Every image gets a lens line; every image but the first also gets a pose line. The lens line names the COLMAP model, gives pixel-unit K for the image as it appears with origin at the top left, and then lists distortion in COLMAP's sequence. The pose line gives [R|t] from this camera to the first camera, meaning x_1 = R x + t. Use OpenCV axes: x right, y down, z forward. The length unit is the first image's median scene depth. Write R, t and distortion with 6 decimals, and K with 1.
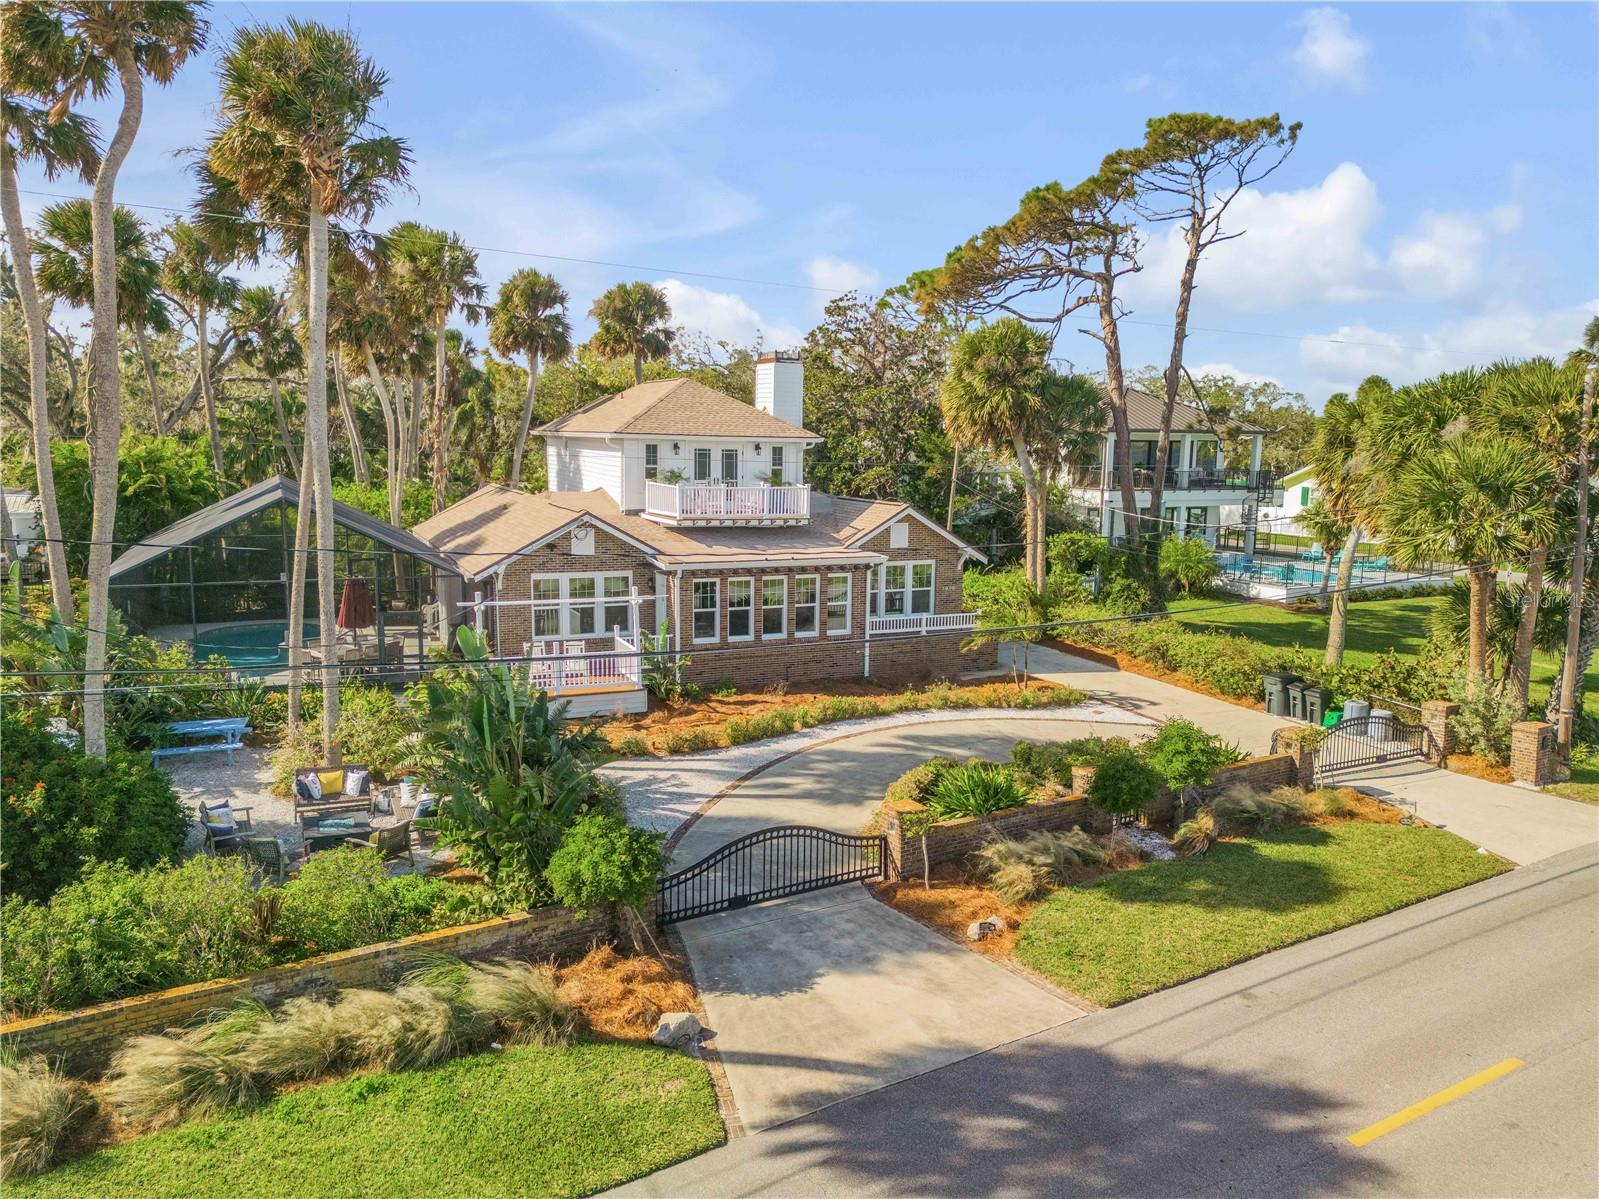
lens RADIAL K [[1132.9, 0, 799.5], [0, 1132.9, 599.5], [0, 0, 1]] dist [0.082093, -0.079564]
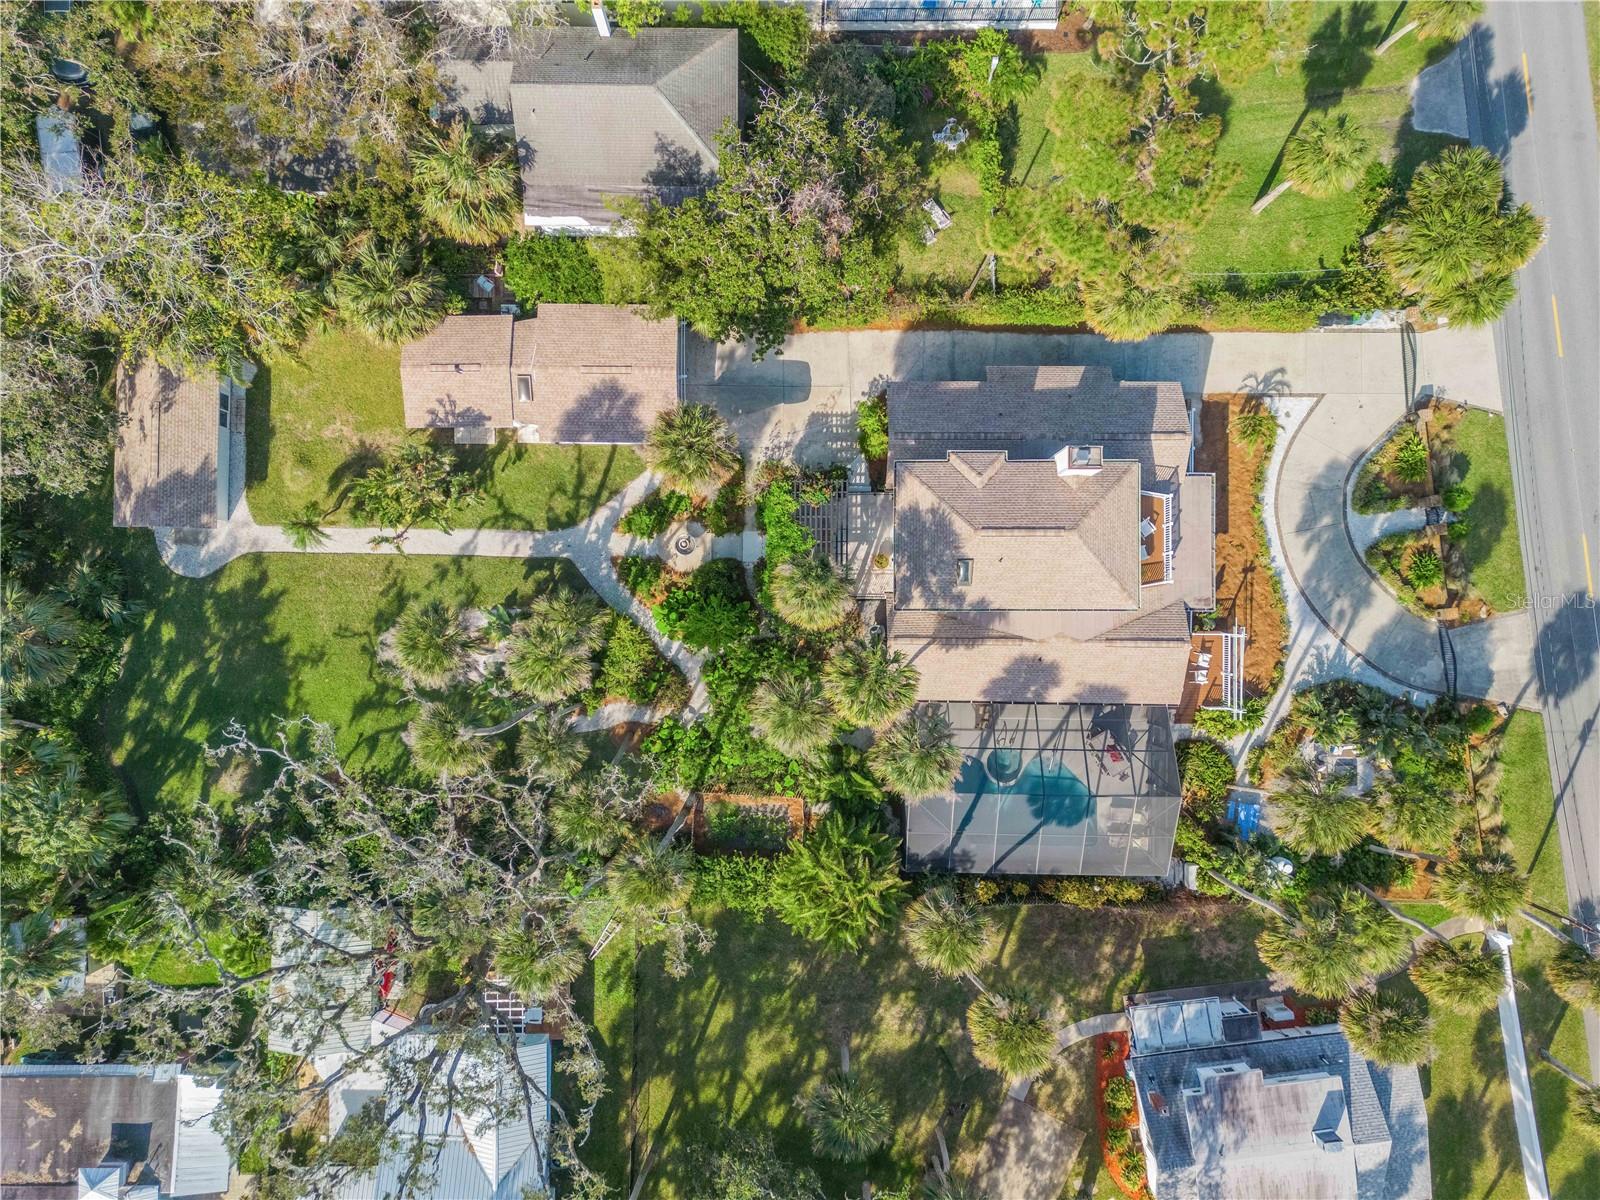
lens RADIAL K [[1133.6, 0, 800.0], [0, 1133.6, 600.0], [0, 0, 1]] dist [0.082093, -0.079564]
pose [[0.422021, -0.906557, -0.007259, -0.453612], [0.147236, 0.060637, 0.987241, -2.411115], [-0.894550, -0.417705, 0.159068, 1.592752]]
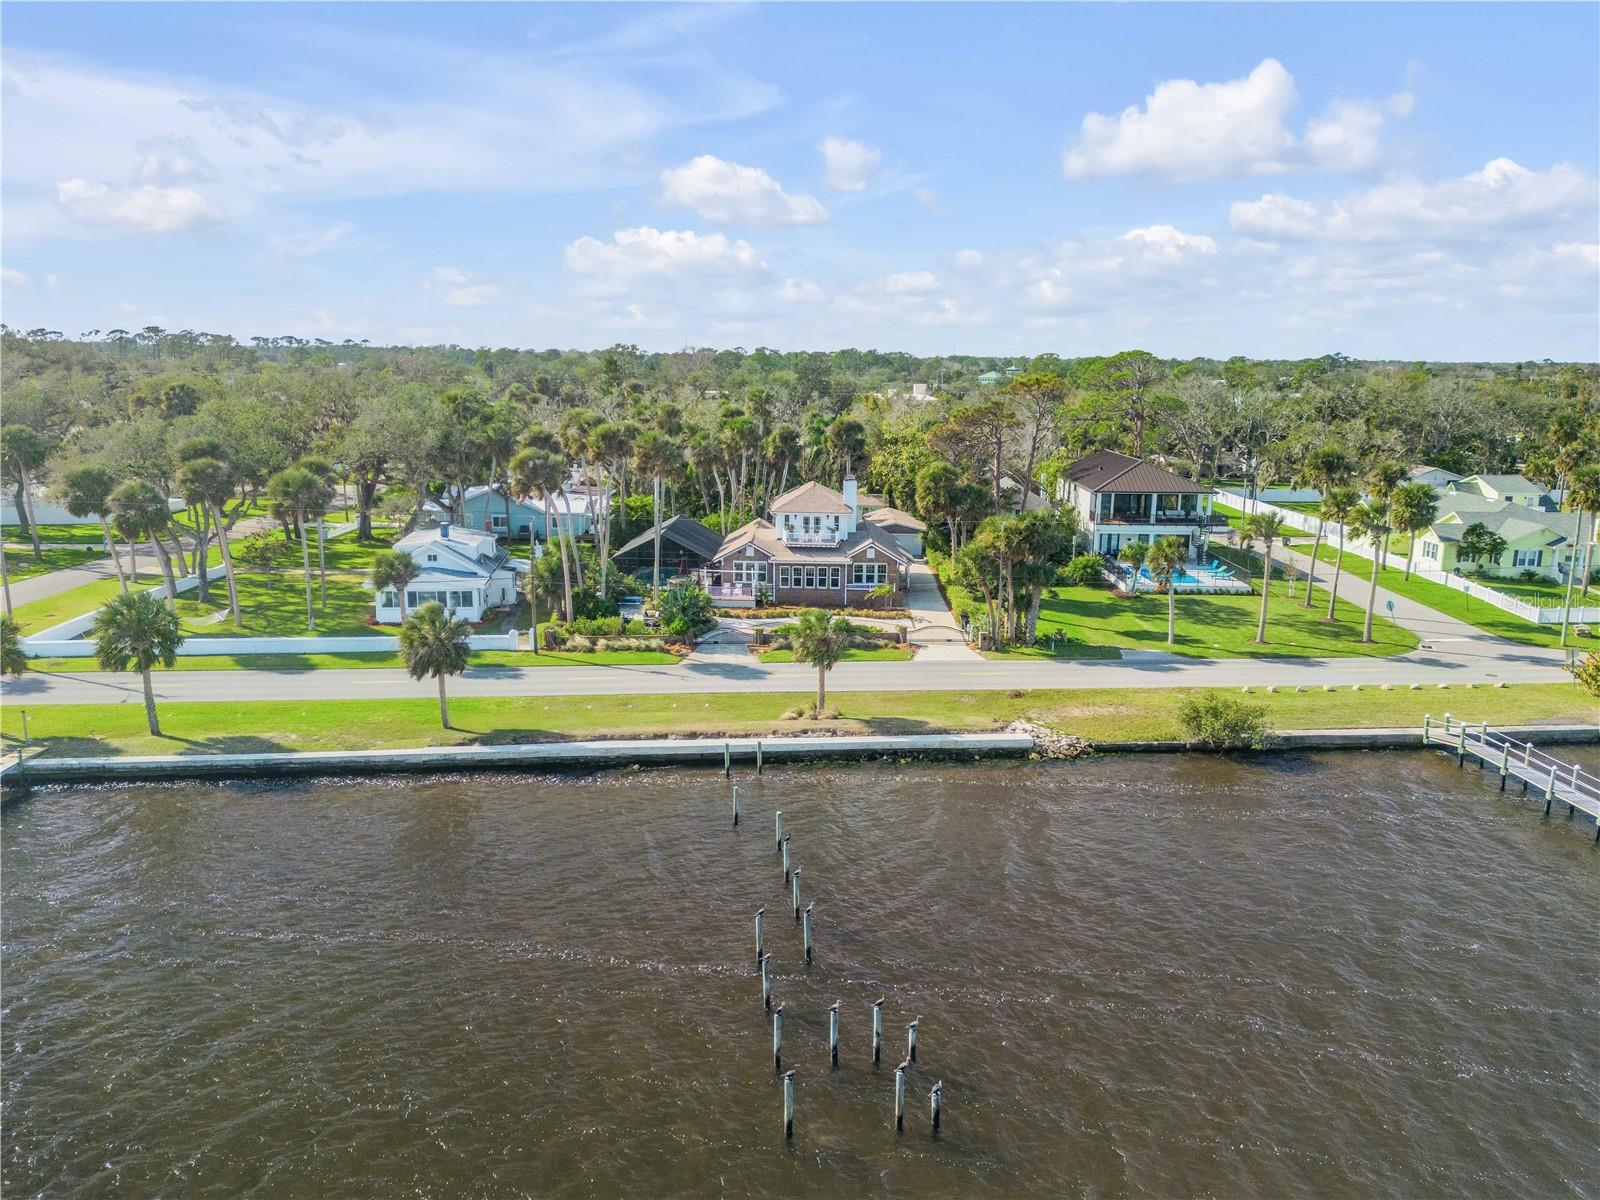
lens RADIAL K [[1157.4, 0, 799.4], [0, 1157.4, 592.7], [0, 0, 1]] dist [0.087291, -0.084030]
pose [[0.900303, 0.080228, -0.427806, 1.570436], [-0.060740, 0.996406, 0.059034, -0.163532], [0.431005, -0.027164, 0.901941, -2.154939]]
